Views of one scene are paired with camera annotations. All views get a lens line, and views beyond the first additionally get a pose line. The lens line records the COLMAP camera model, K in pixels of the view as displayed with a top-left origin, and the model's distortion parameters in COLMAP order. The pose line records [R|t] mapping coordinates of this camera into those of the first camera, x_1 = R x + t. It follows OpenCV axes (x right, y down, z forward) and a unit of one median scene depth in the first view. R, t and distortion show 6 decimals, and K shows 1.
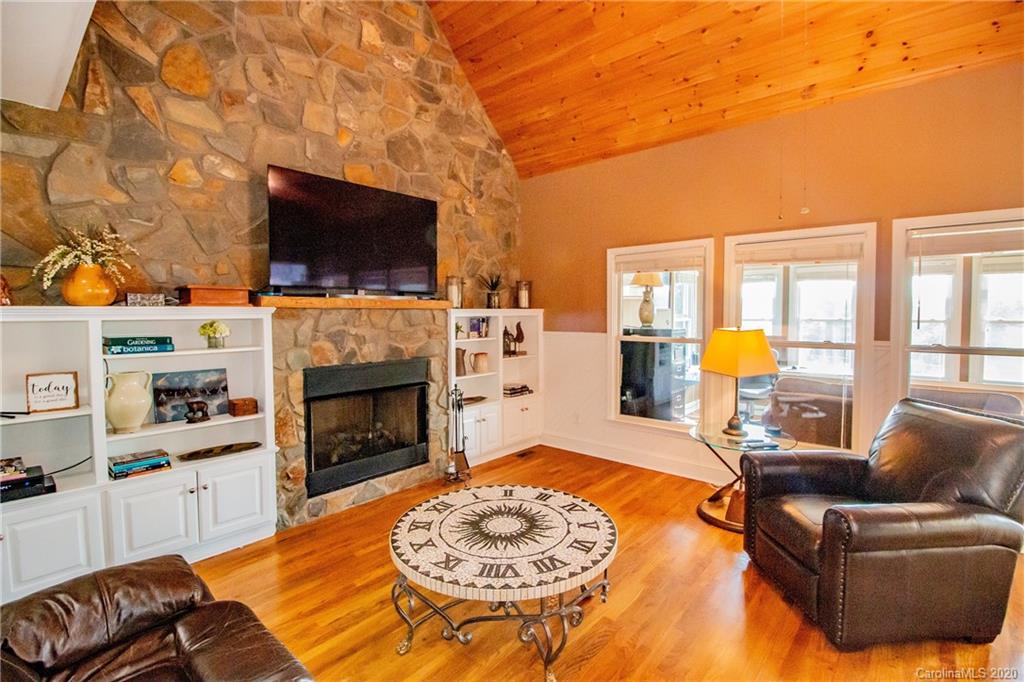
lens RADIAL K [[466.8, 0, 515.4], [0, 466.8, 328.0], [0, 0, 1]] dist [-0.014667, -0.000574]
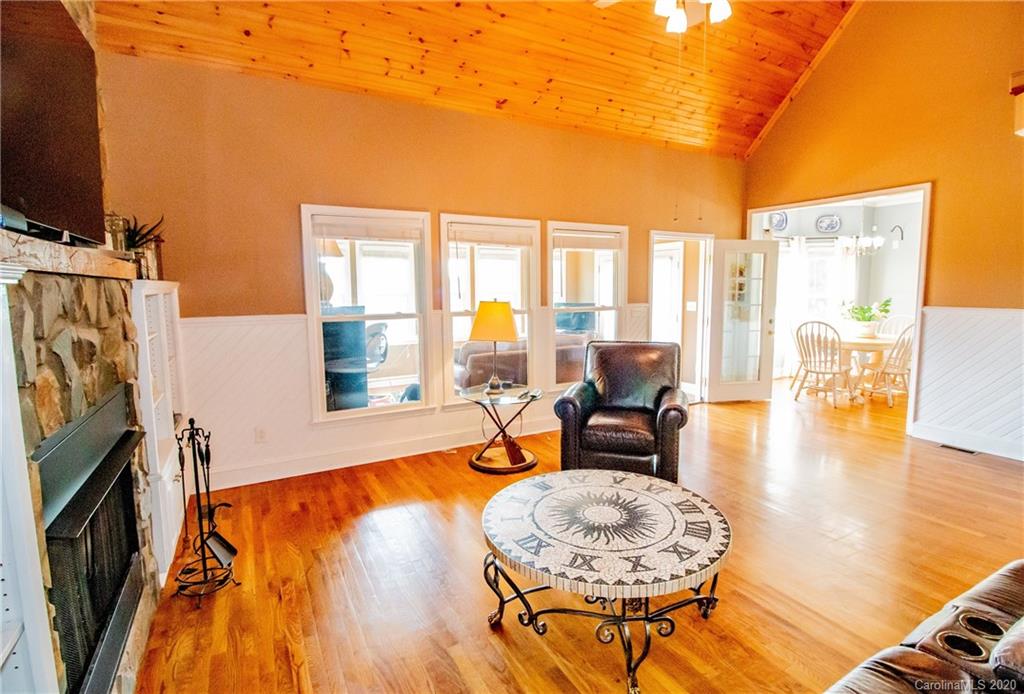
lens RADIAL K [[497.8, 0, 515.9], [0, 497.8, 331.6], [0, 0, 1]] dist [-0.001314, -0.000284]
pose [[0.340638, -0.085969, 0.936256, -0.678283], [0.036859, 0.996266, 0.078069, -0.016173], [-0.939472, 0.007917, 0.342534, 0.565236]]
